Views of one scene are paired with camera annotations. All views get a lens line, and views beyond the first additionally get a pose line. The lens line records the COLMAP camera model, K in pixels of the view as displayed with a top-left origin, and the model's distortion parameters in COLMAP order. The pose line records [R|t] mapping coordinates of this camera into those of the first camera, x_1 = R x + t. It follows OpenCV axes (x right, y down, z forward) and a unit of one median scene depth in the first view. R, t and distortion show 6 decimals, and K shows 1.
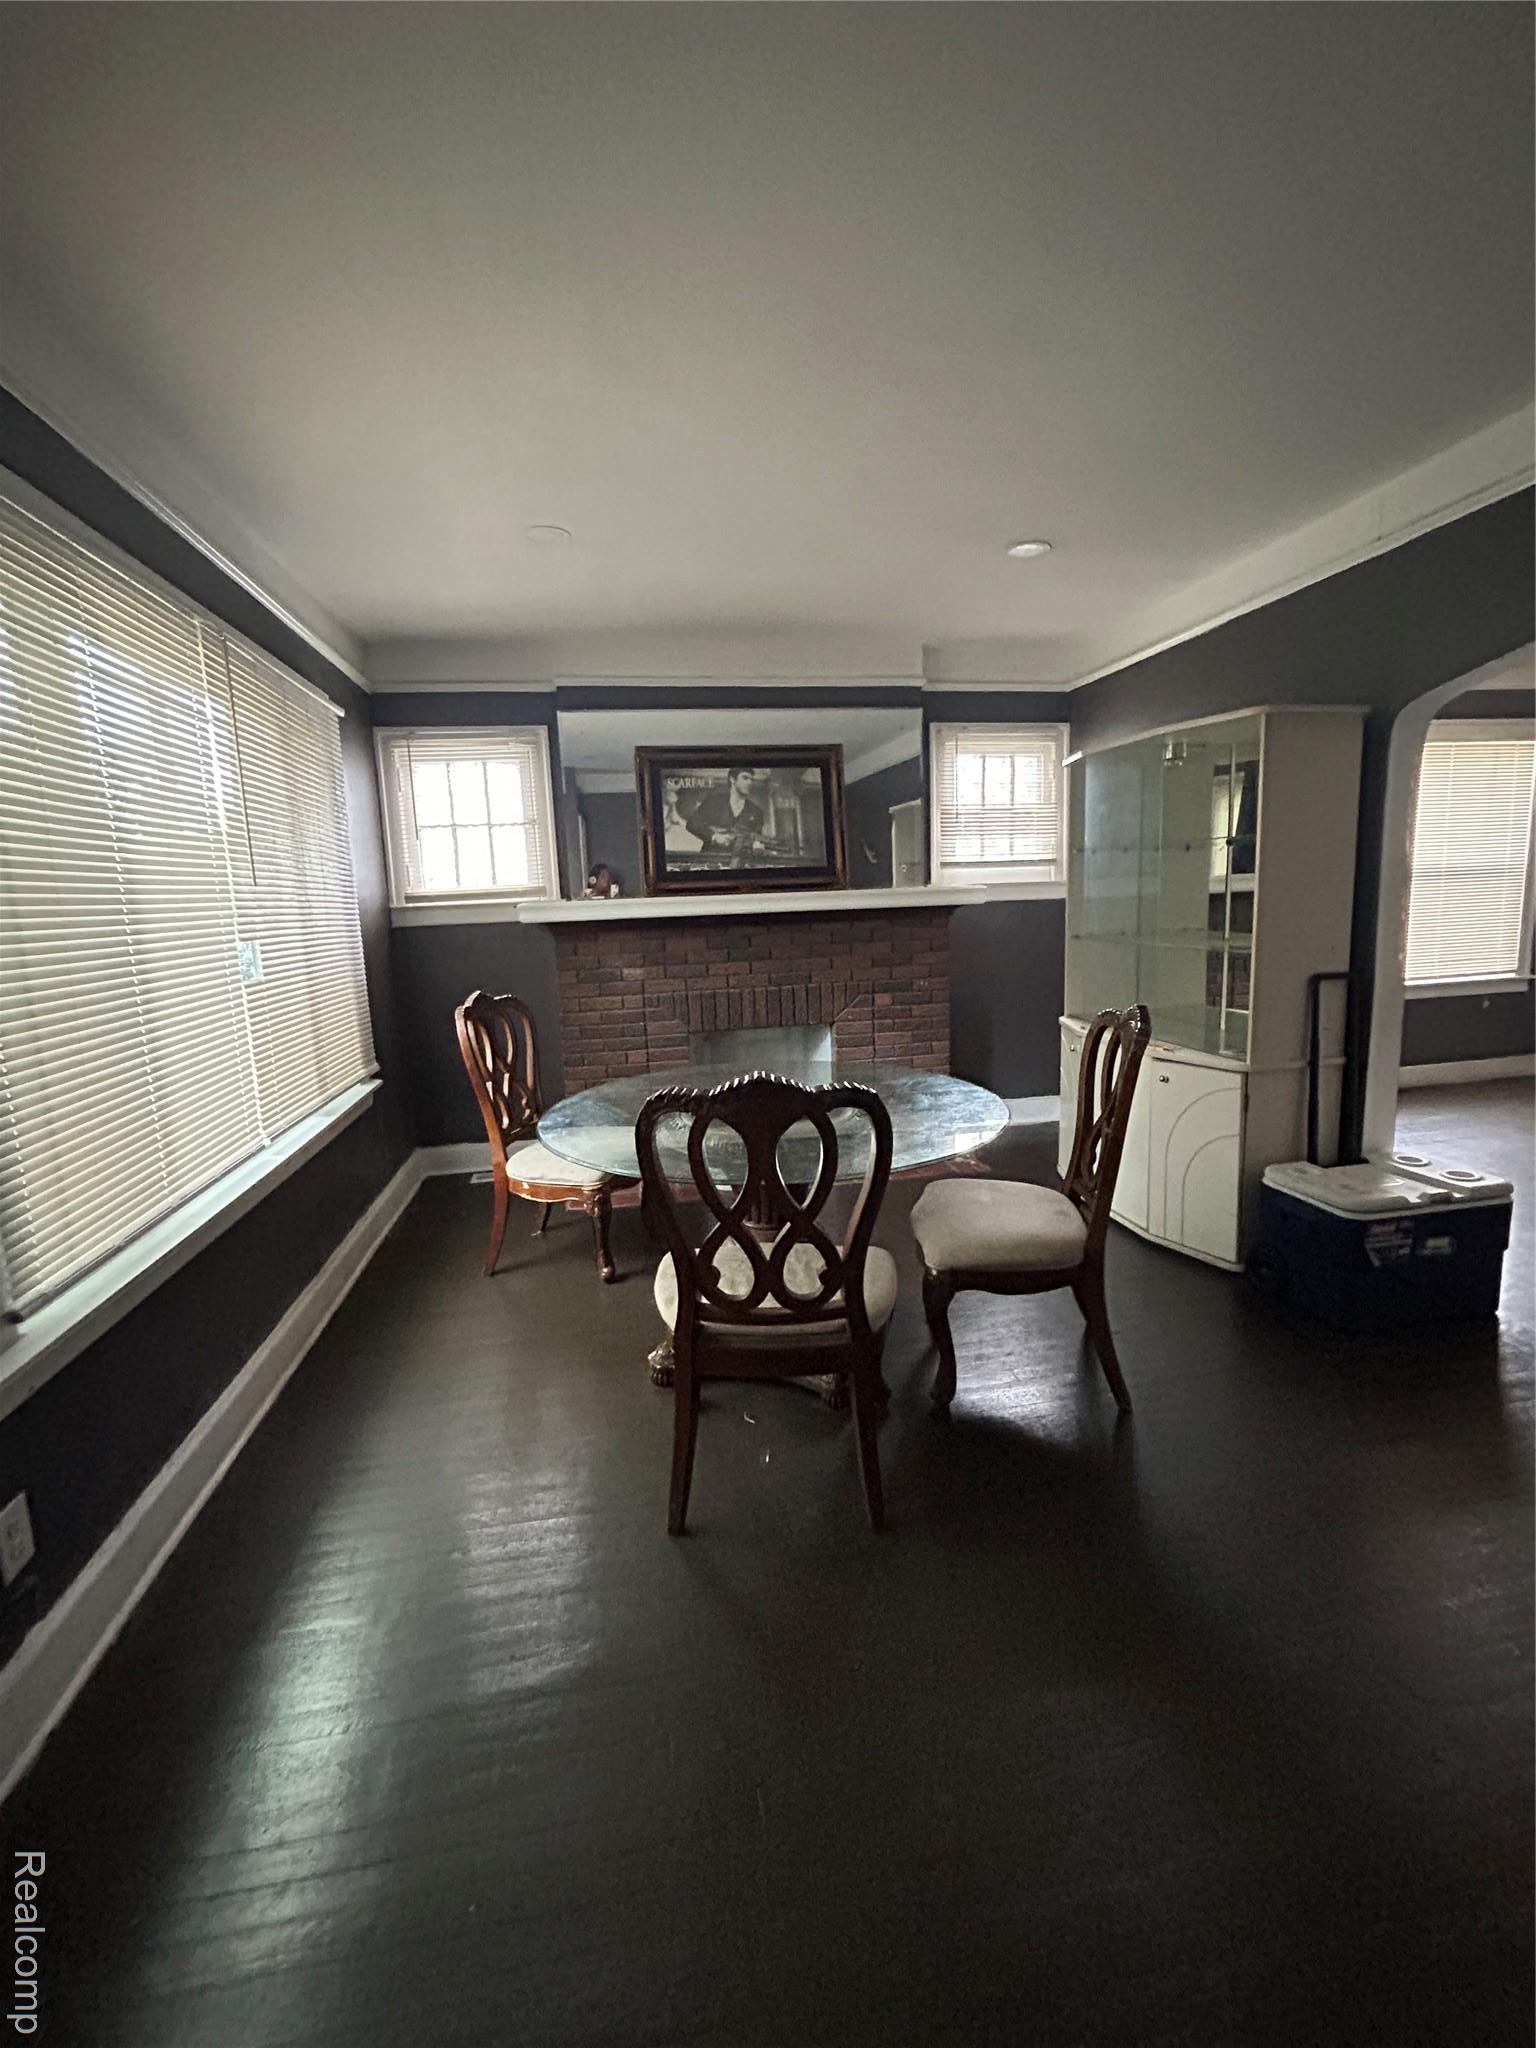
lens RADIAL K [[860.6, 0, 768.0], [0, 860.6, 1016.9], [0, 0, 1]] dist [0.000327, 0.000299]
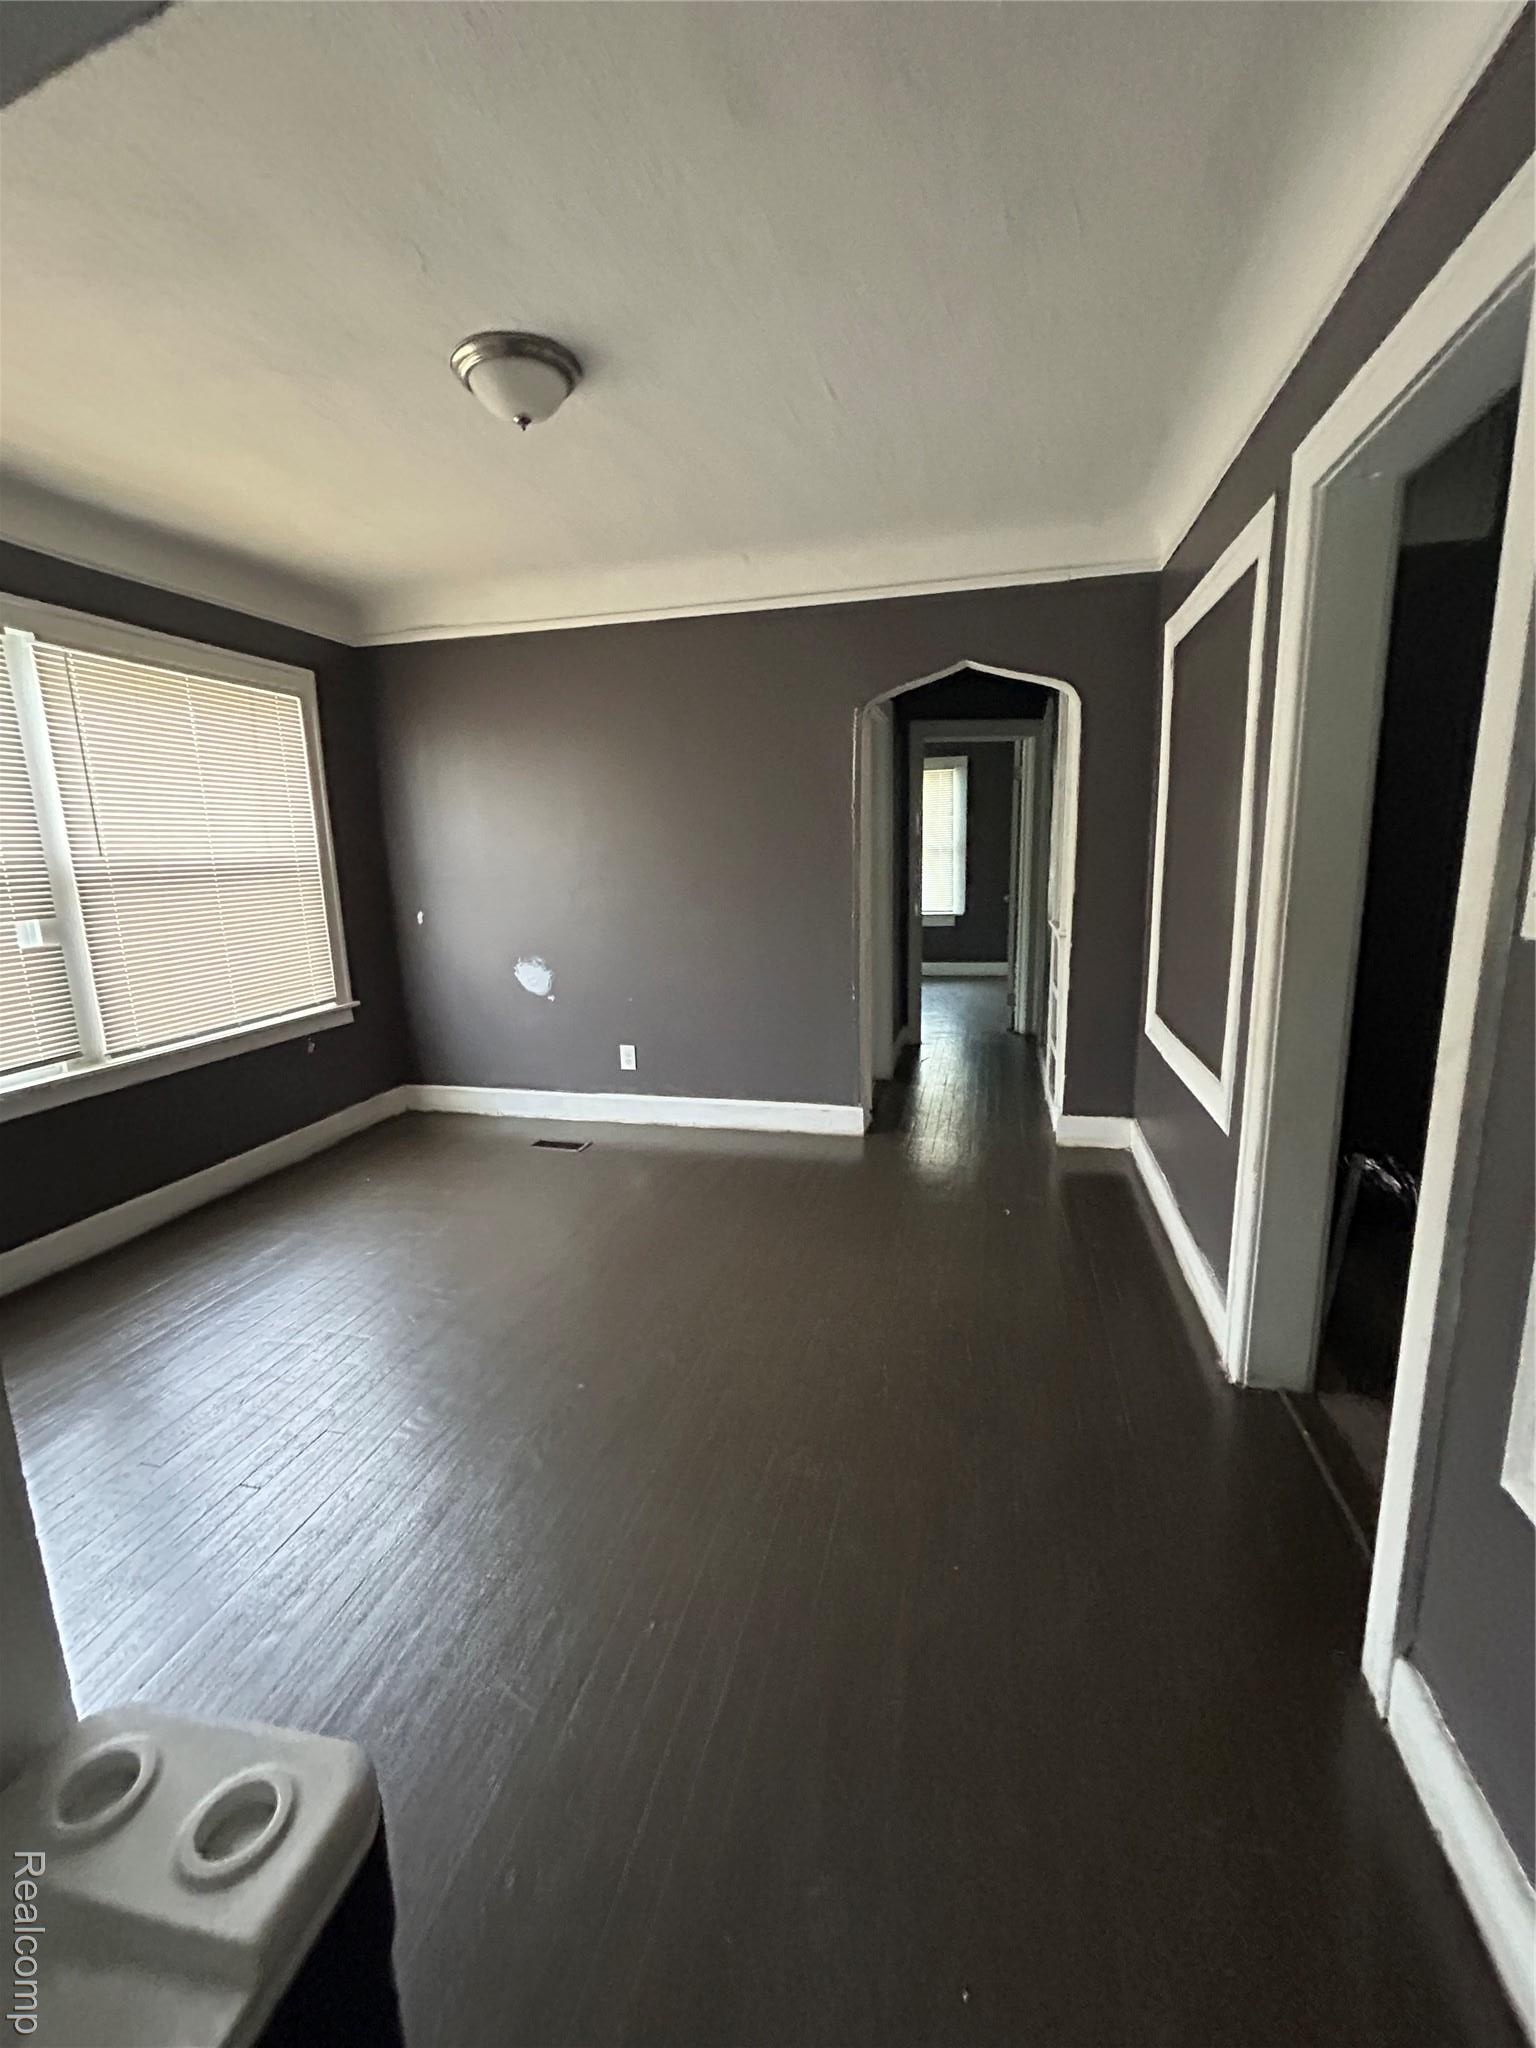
lens RADIAL K [[860.6, 0, 768.1], [0, 860.6, 1018.9], [0, 0, 1]] dist [0.000327, 0.000299]
pose [[0.398742, -0.156612, 0.903592, 0.248621], [0.139955, 0.984160, 0.108817, -0.050658], [-0.906321, 0.083072, 0.414344, 0.254446]]
